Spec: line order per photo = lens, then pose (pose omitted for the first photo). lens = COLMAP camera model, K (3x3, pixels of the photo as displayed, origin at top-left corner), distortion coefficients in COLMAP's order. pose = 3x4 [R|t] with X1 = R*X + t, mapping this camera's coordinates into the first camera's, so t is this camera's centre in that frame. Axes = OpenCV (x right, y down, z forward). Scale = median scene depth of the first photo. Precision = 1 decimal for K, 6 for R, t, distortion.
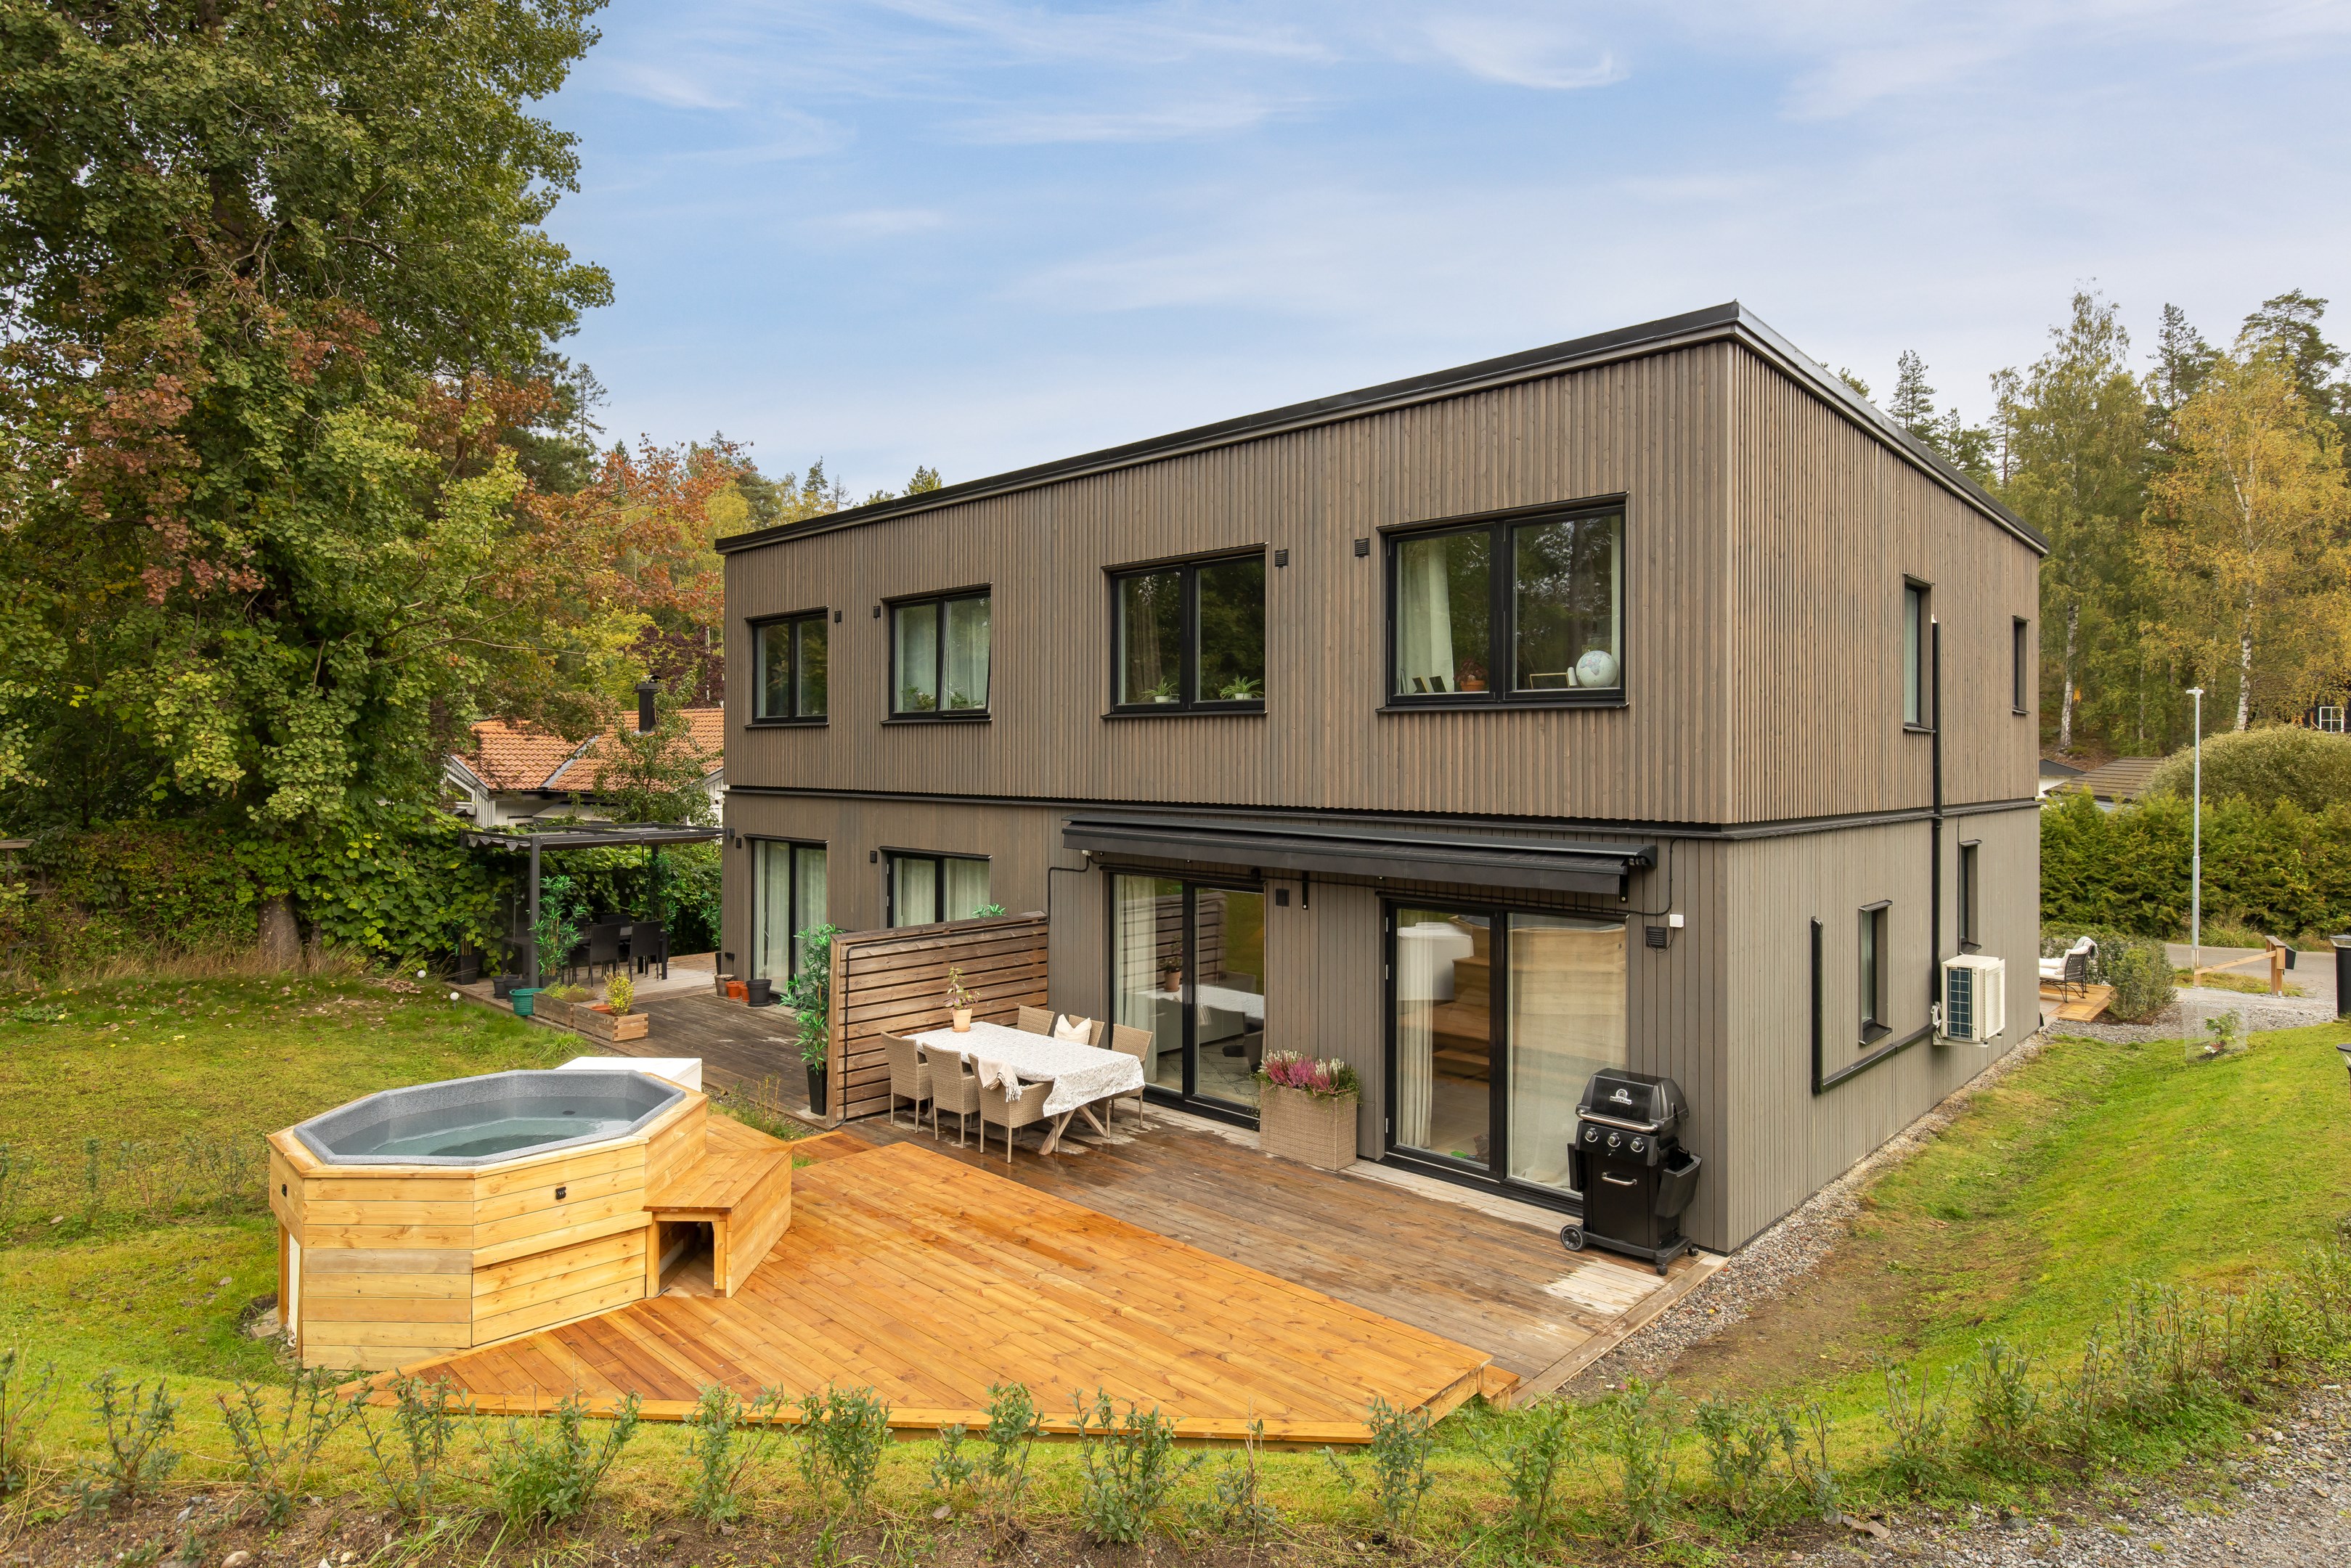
lens RADIAL K [[1289.2, 0, 1183.0], [0, 1289.2, 736.1], [0, 0, 1]] dist [0.004123, 0.000936]
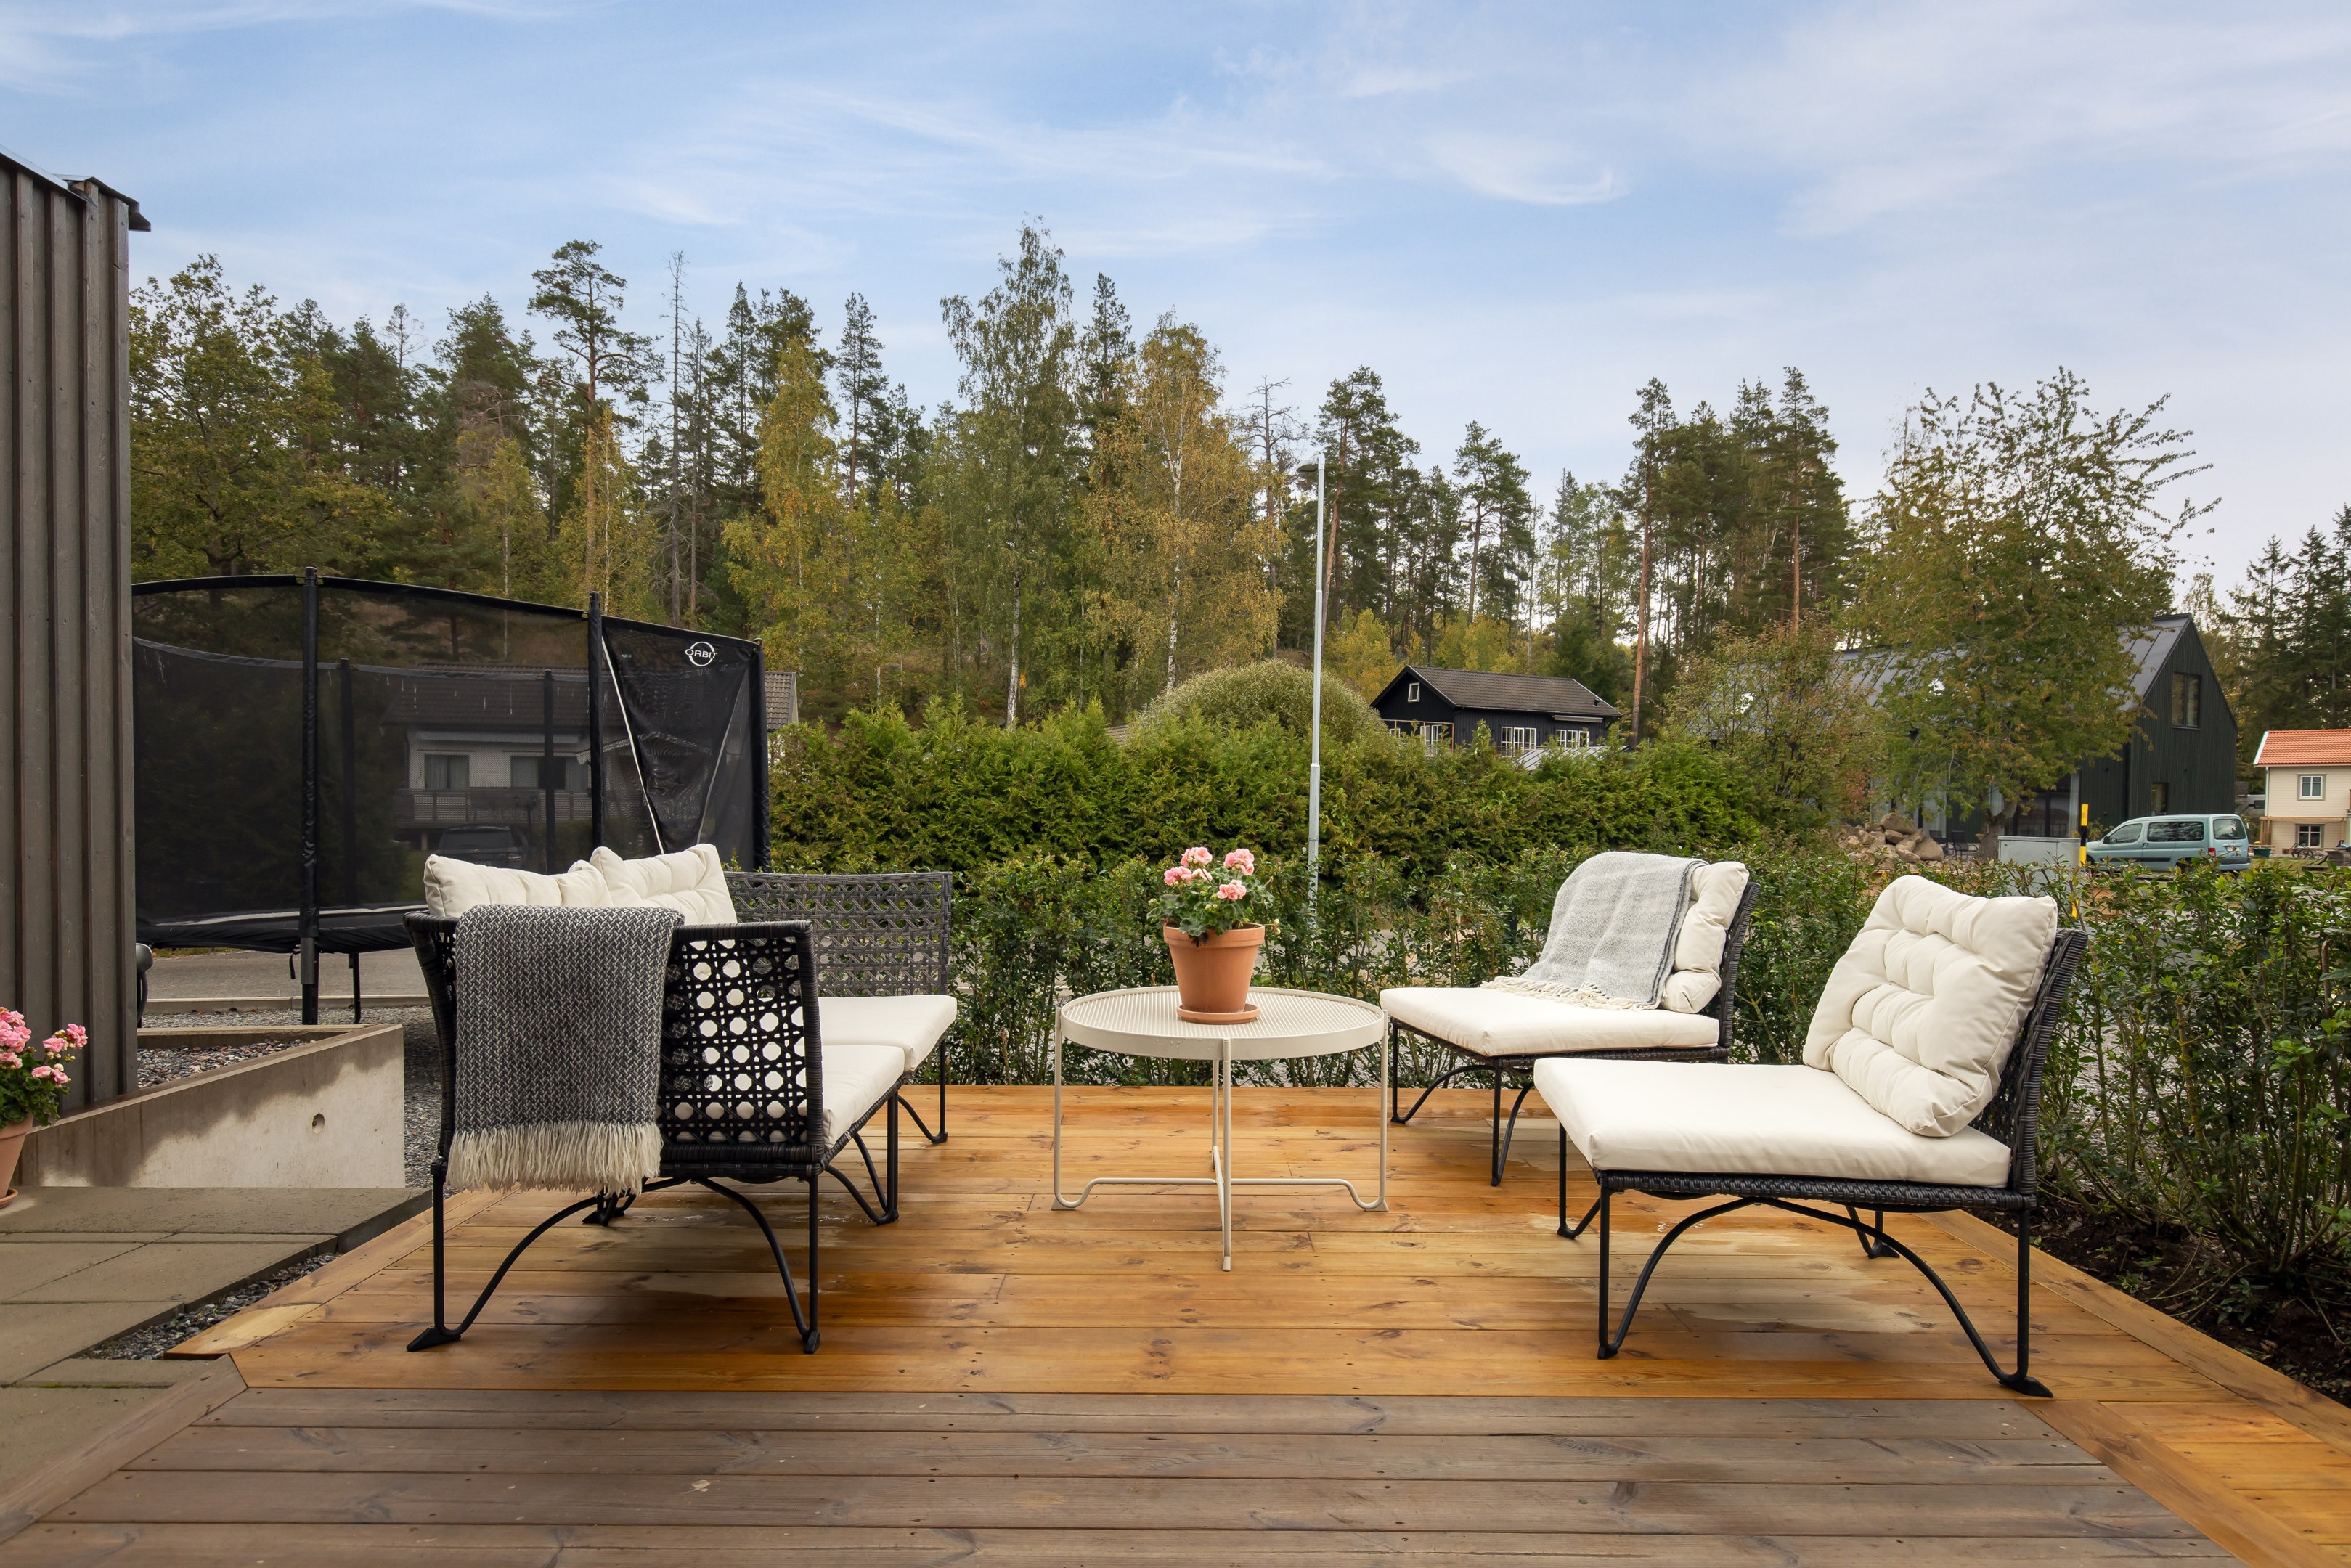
lens RADIAL K [[1276.8, 0, 1179.6], [0, 1276.8, 841.3], [0, 0, 1]] dist [0.002340, -0.000978]
pose [[0.726576, -0.017032, 0.686875, 0.163990], [-0.012887, 0.999179, 0.038407, 0.046359], [-0.686966, -0.036758, 0.725760, 0.284541]]
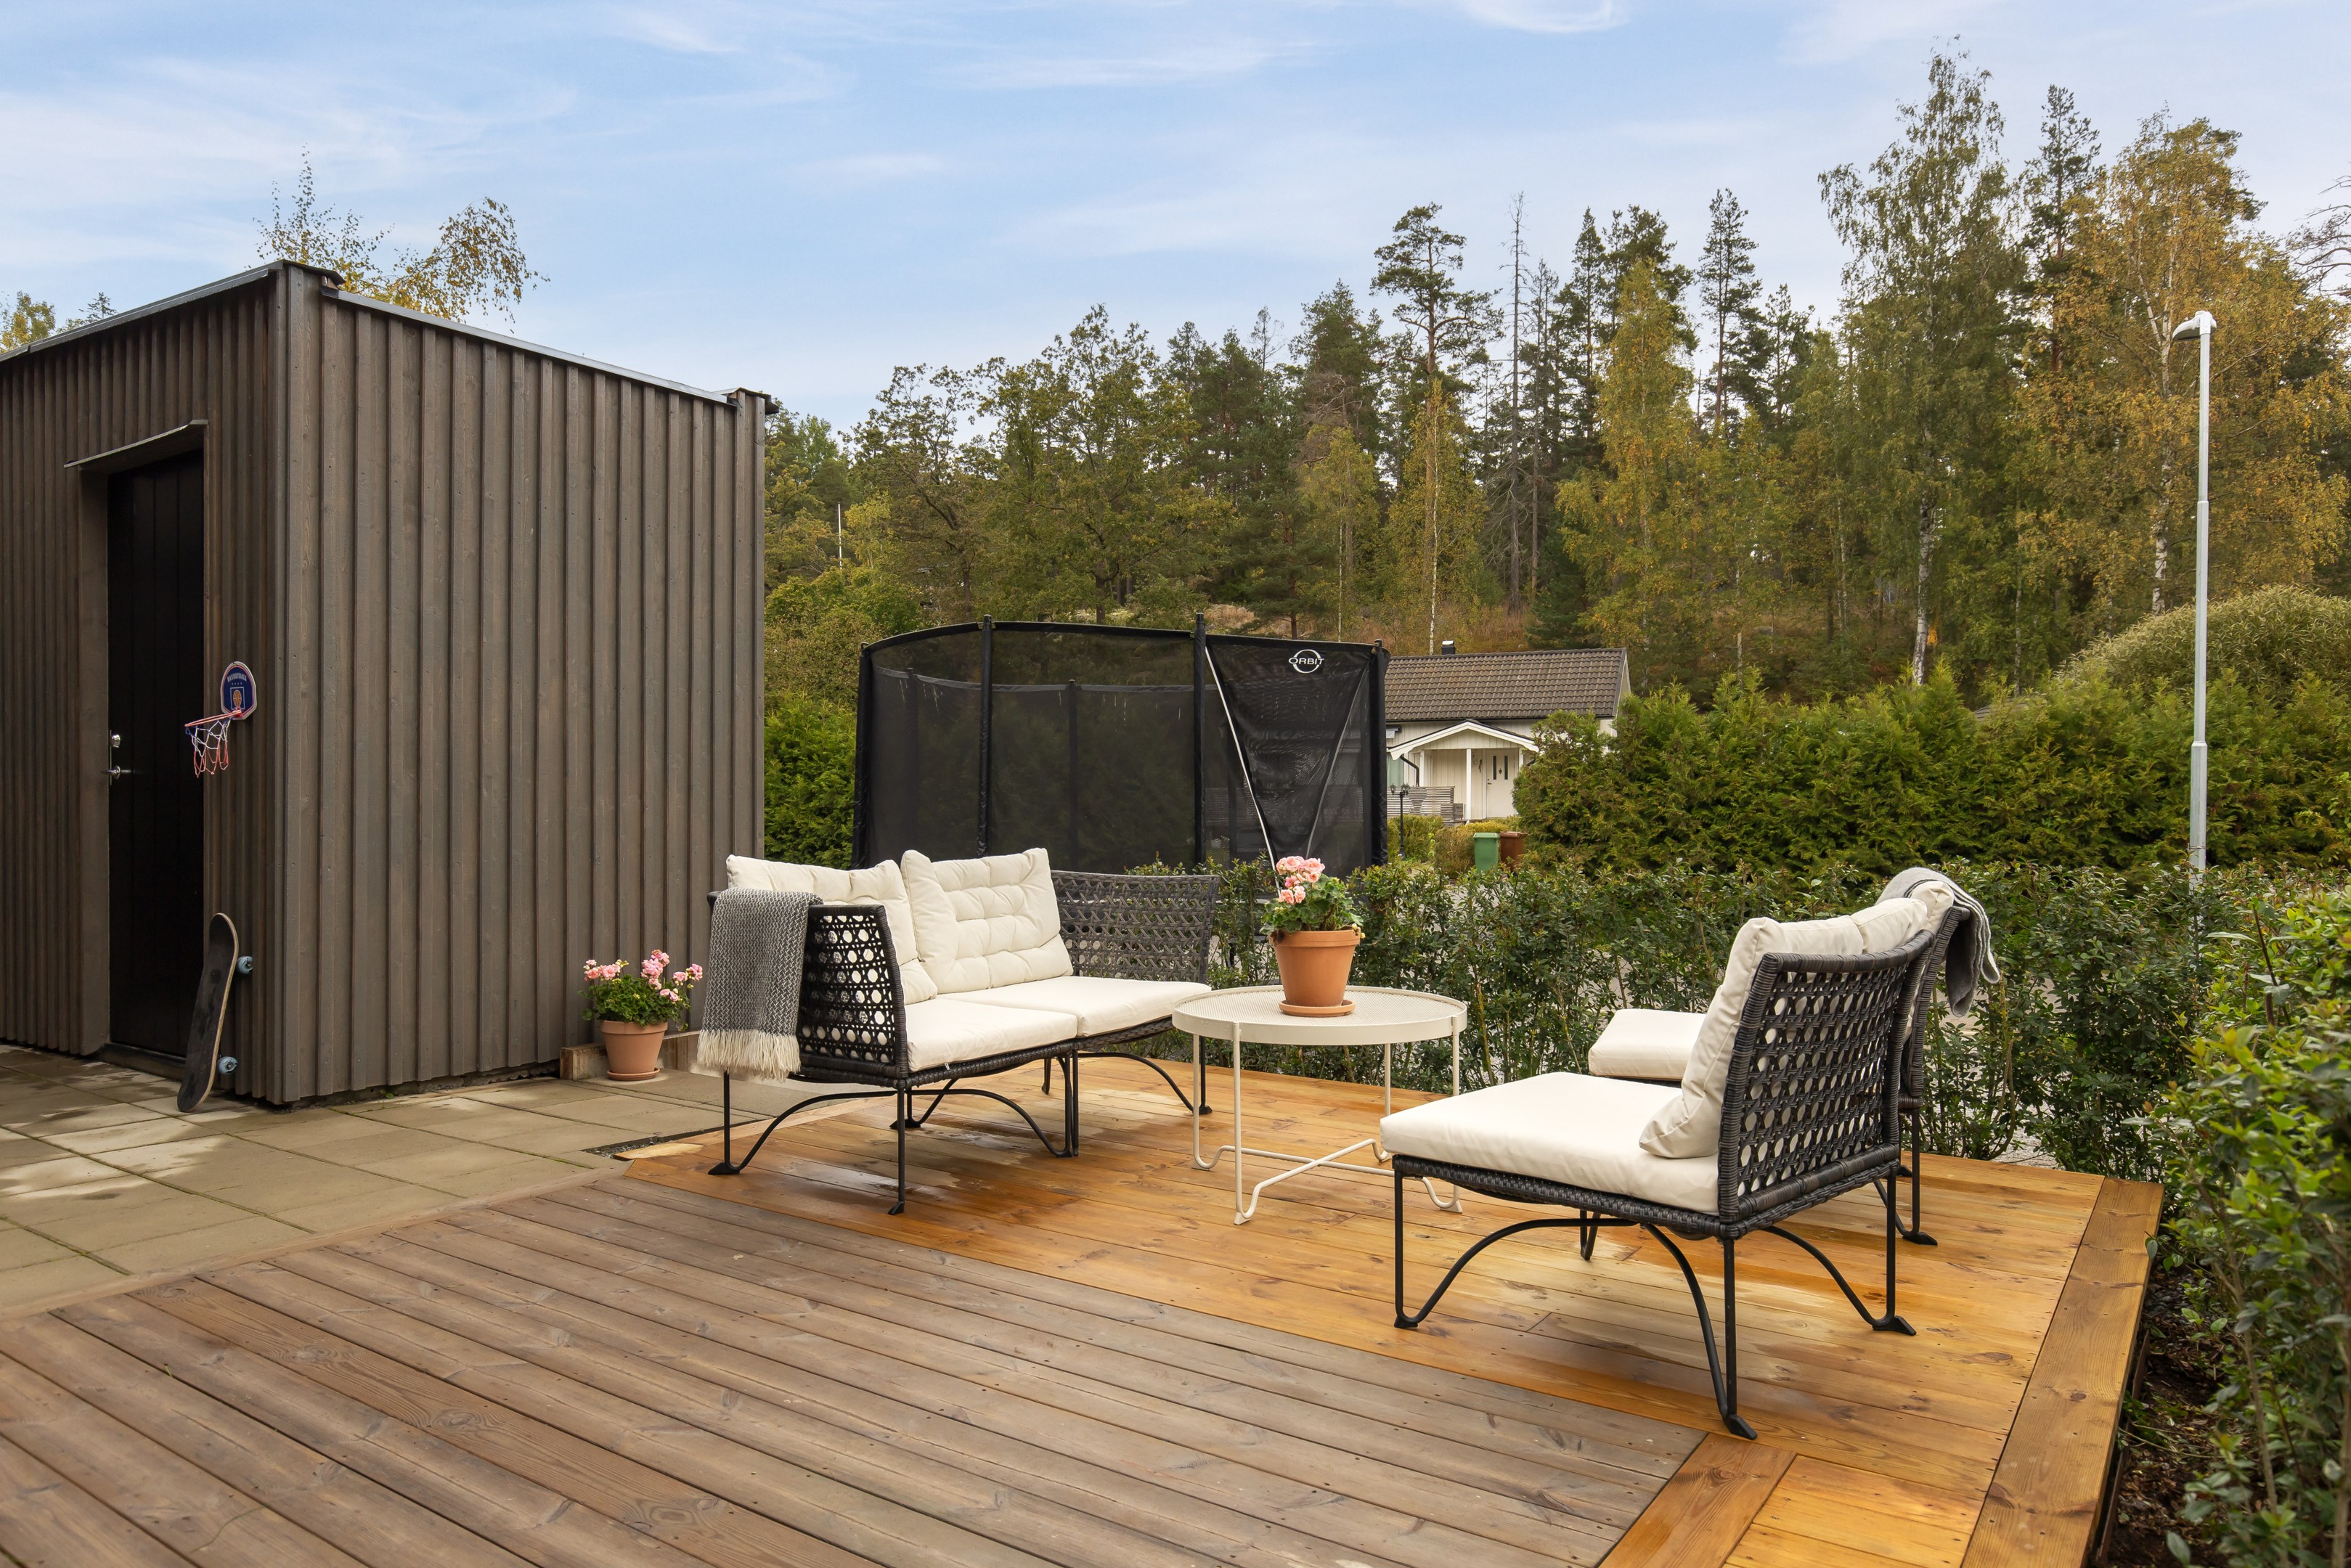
lens RADIAL K [[1508.8, 0, 1178.8], [0, 1508.8, 800.1], [0, 0, 1]] dist [0.005502, 0.001298]
pose [[0.990090, -0.005101, 0.140342, 0.182124], [0.003210, 0.999901, 0.013697, 0.045256], [-0.140398, -0.013111, 0.990008, 0.259441]]
